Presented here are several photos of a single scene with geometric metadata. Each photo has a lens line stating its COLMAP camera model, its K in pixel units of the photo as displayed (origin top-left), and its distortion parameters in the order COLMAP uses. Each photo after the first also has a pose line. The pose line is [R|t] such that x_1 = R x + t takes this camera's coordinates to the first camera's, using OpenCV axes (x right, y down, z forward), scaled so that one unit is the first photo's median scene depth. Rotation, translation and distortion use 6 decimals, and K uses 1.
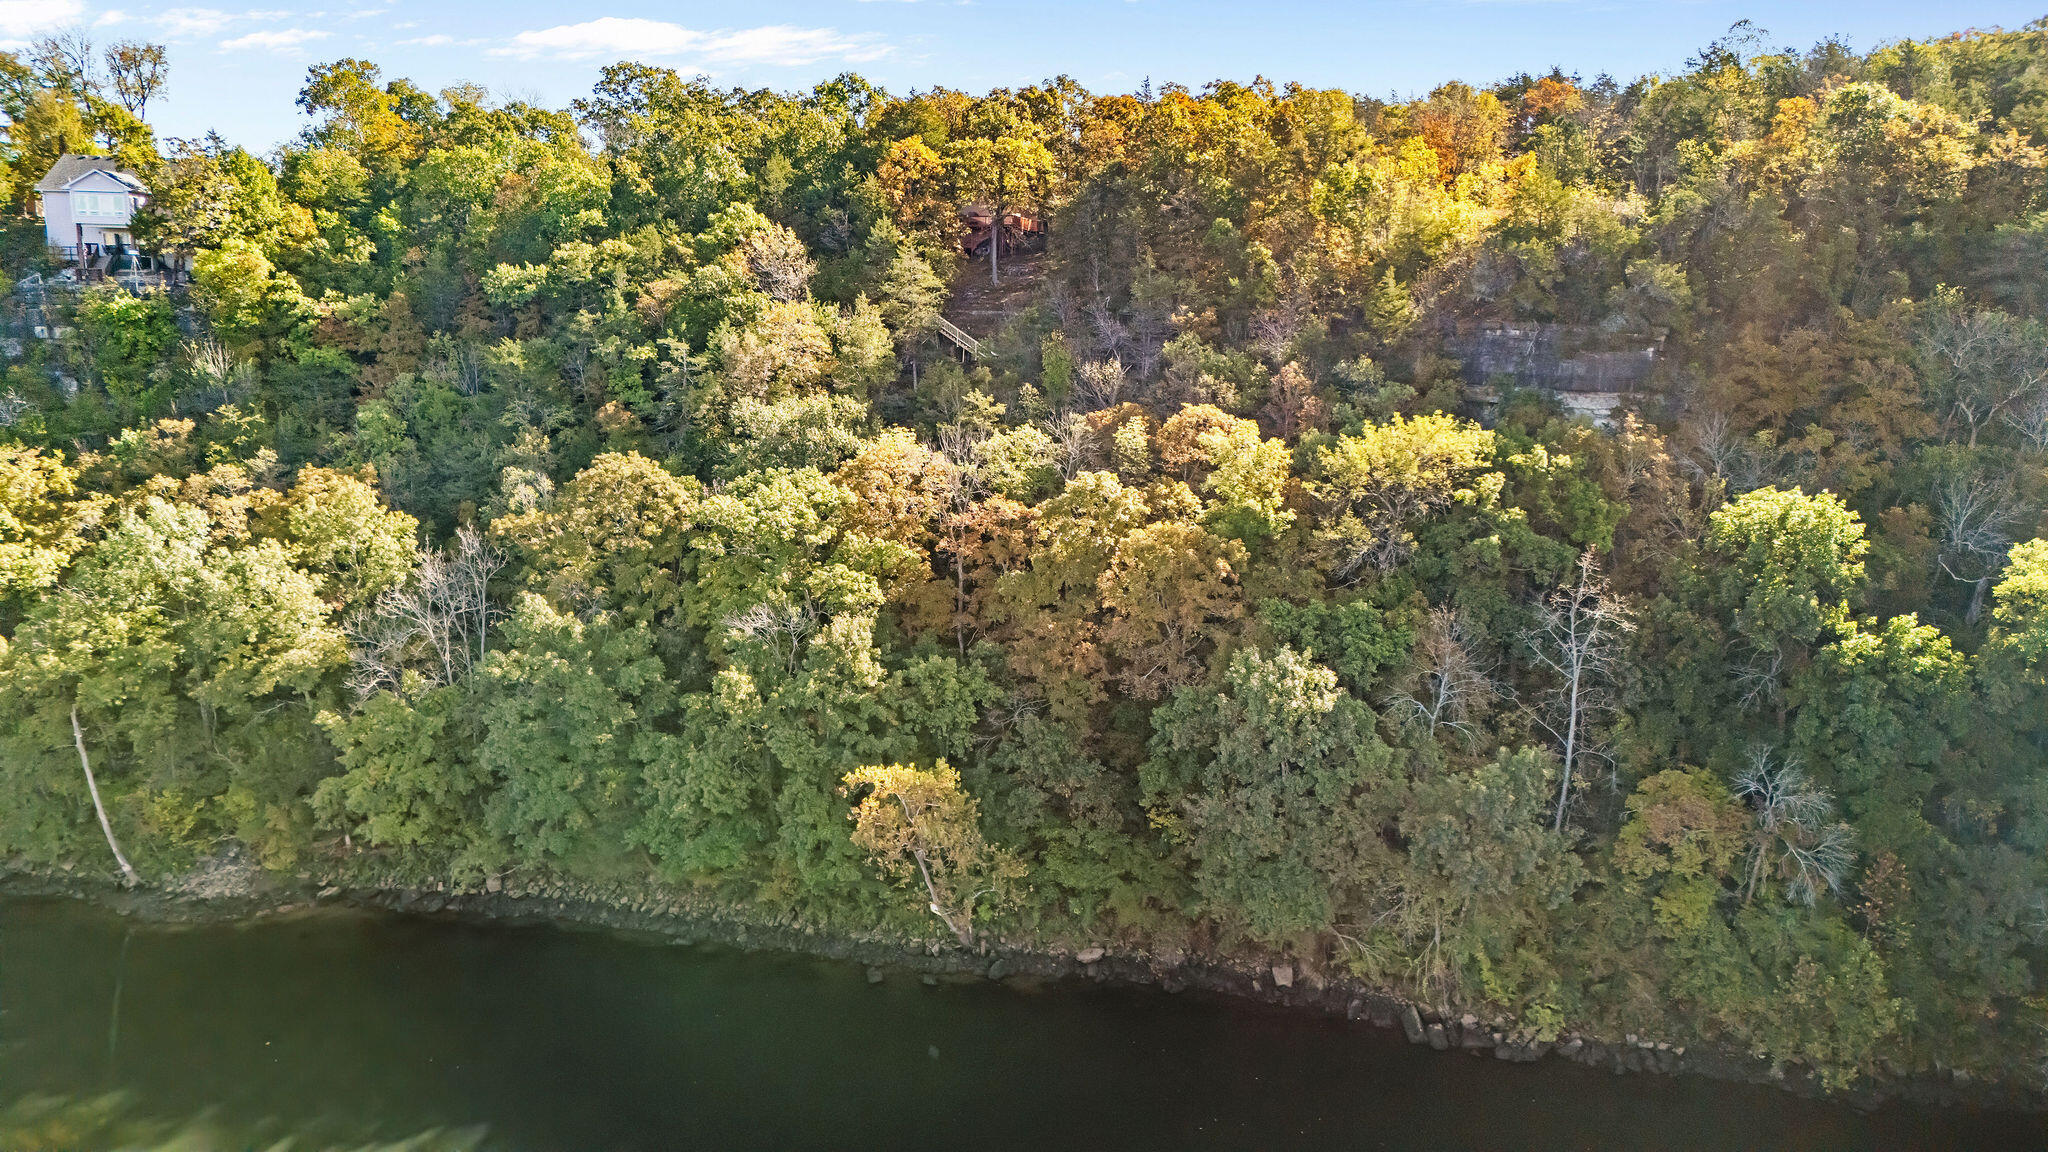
lens RADIAL K [[1522.7, 0, 1024.0], [0, 1522.7, 576.0], [0, 0, 1]] dist [0.055743, -0.065607]
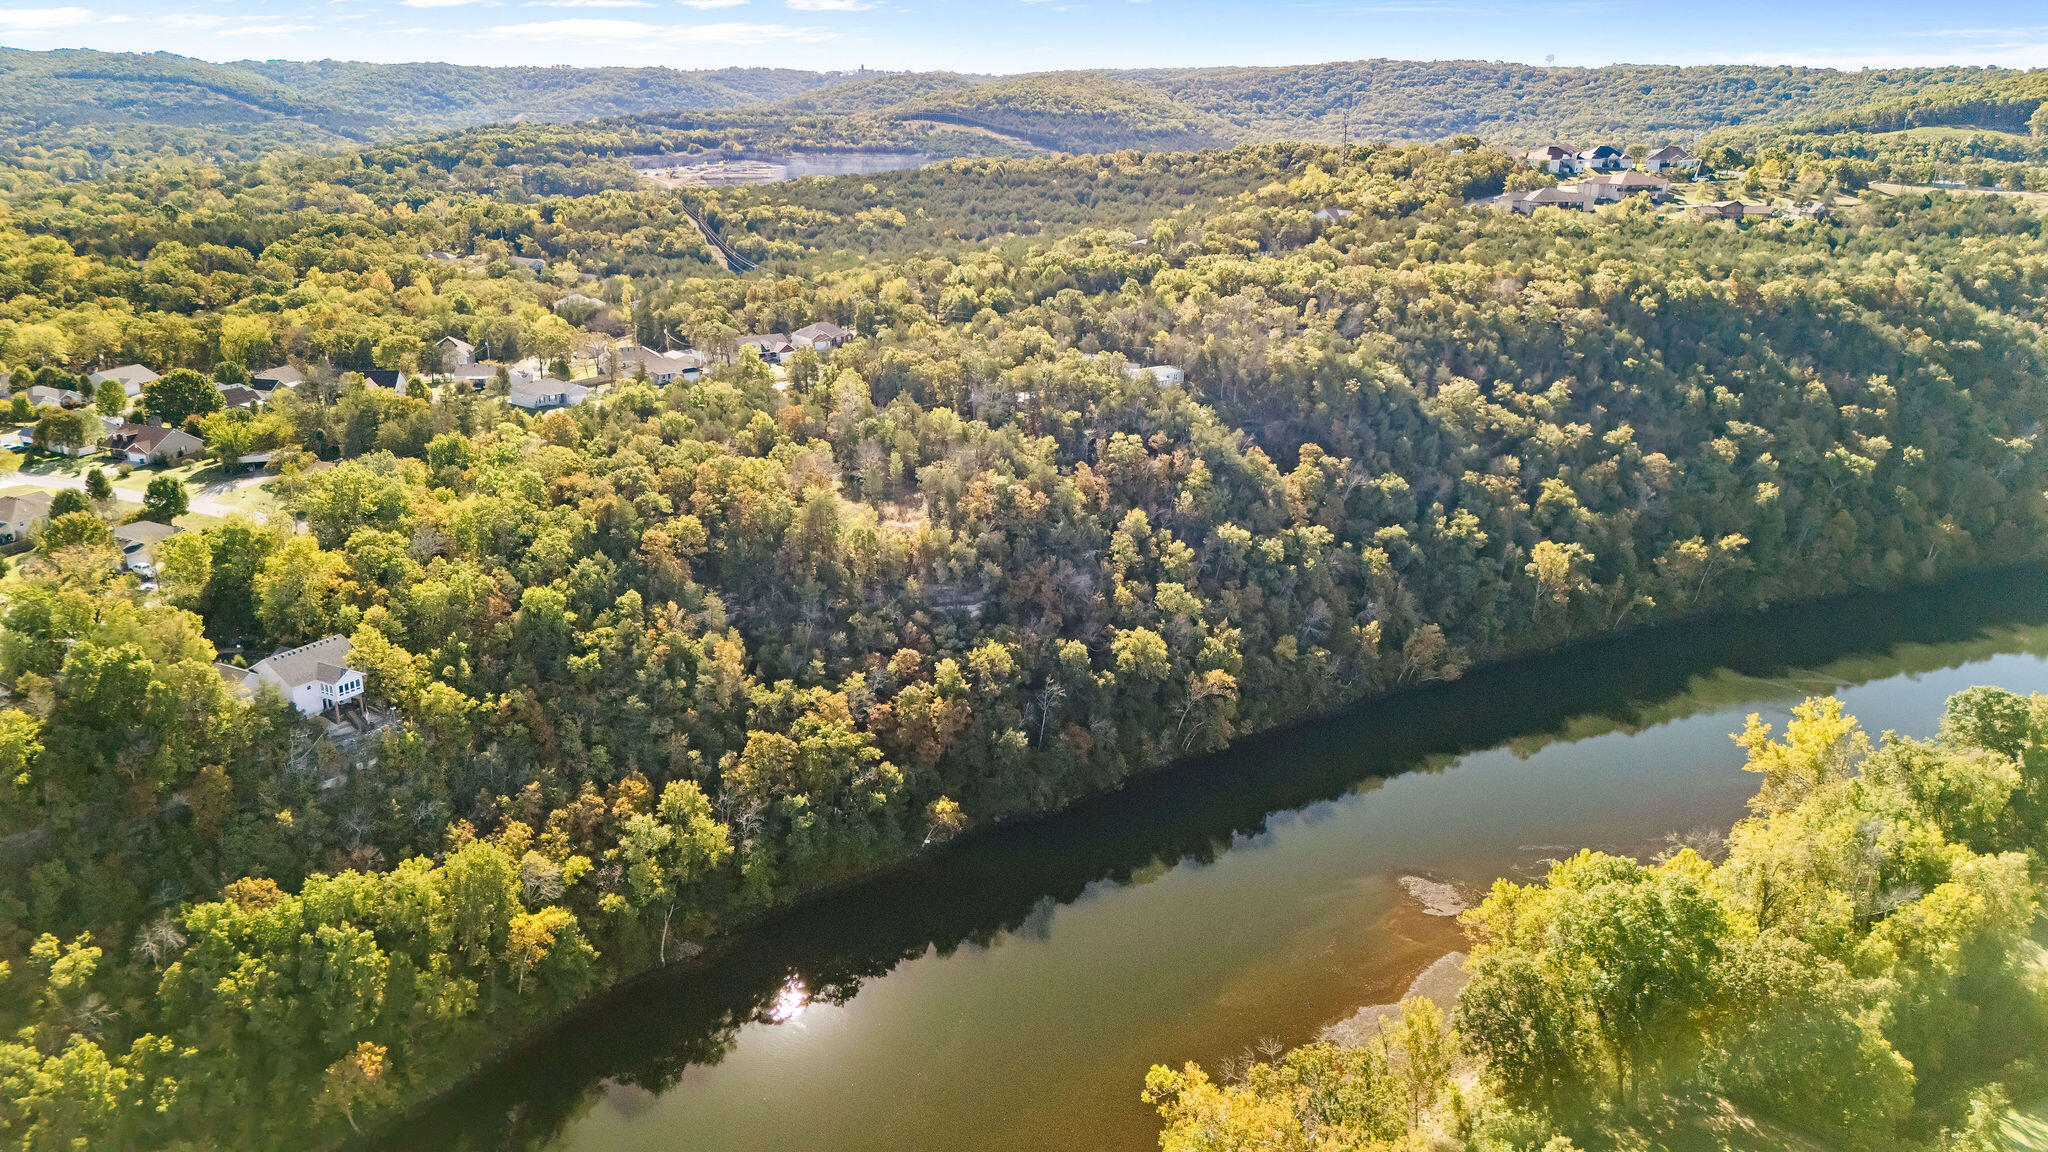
lens RADIAL K [[1522.7, 0, 1024.0], [0, 1522.7, 576.0], [0, 0, 1]] dist [0.055743, -0.065607]
pose [[0.568013, -0.250490, 0.783974, -2.275747], [0.135570, 0.968024, 0.211072, -0.950287], [-0.811777, -0.013608, 0.583809, -1.003880]]
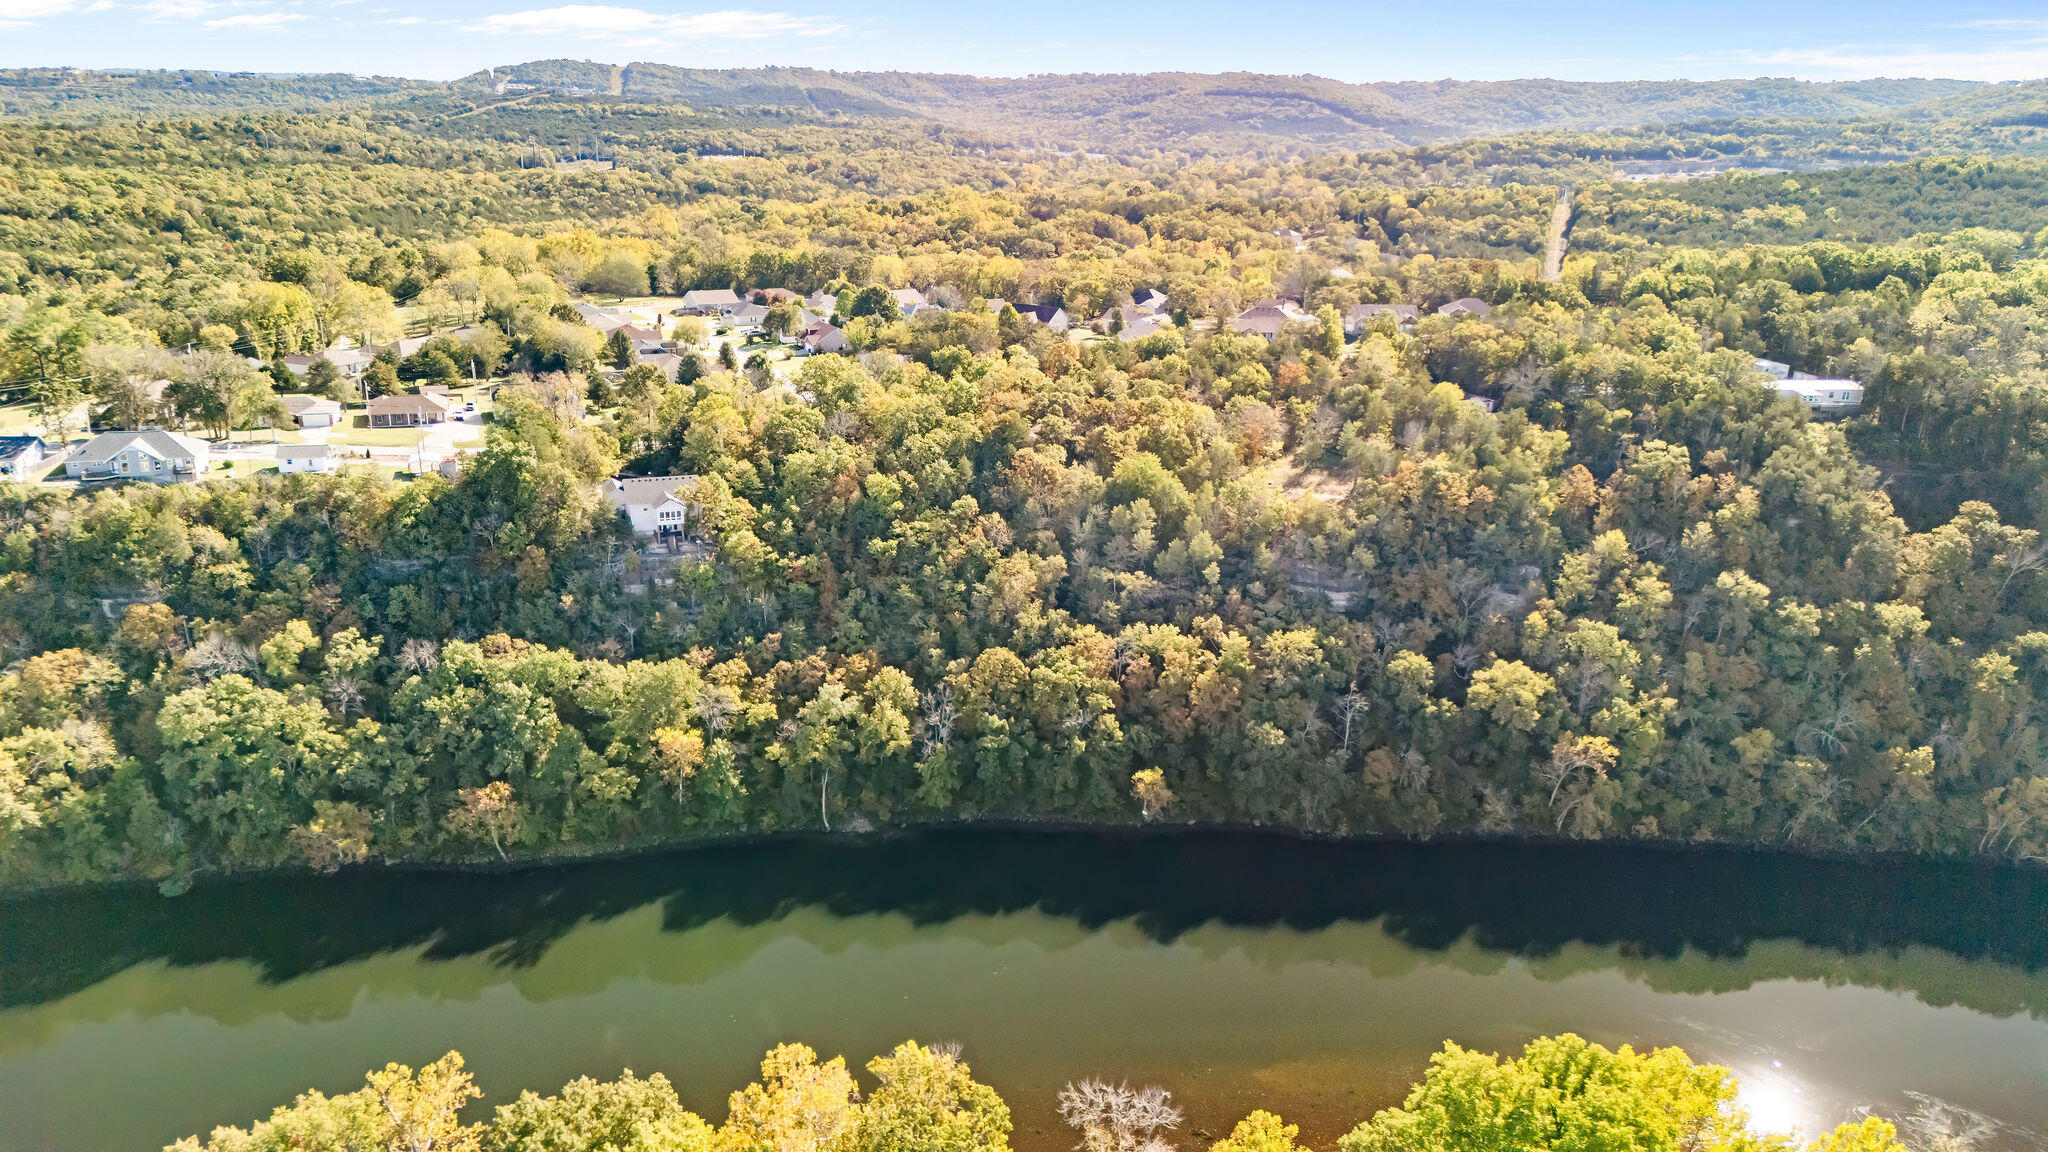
lens RADIAL K [[1522.7, 0, 1024.0], [0, 1522.7, 576.0], [0, 0, 1]] dist [0.055743, -0.065607]
pose [[0.971472, -0.065876, 0.227821, -0.910586], [0.036850, 0.990908, 0.129393, -0.612512], [-0.234274, -0.117306, 0.965067, -1.697004]]
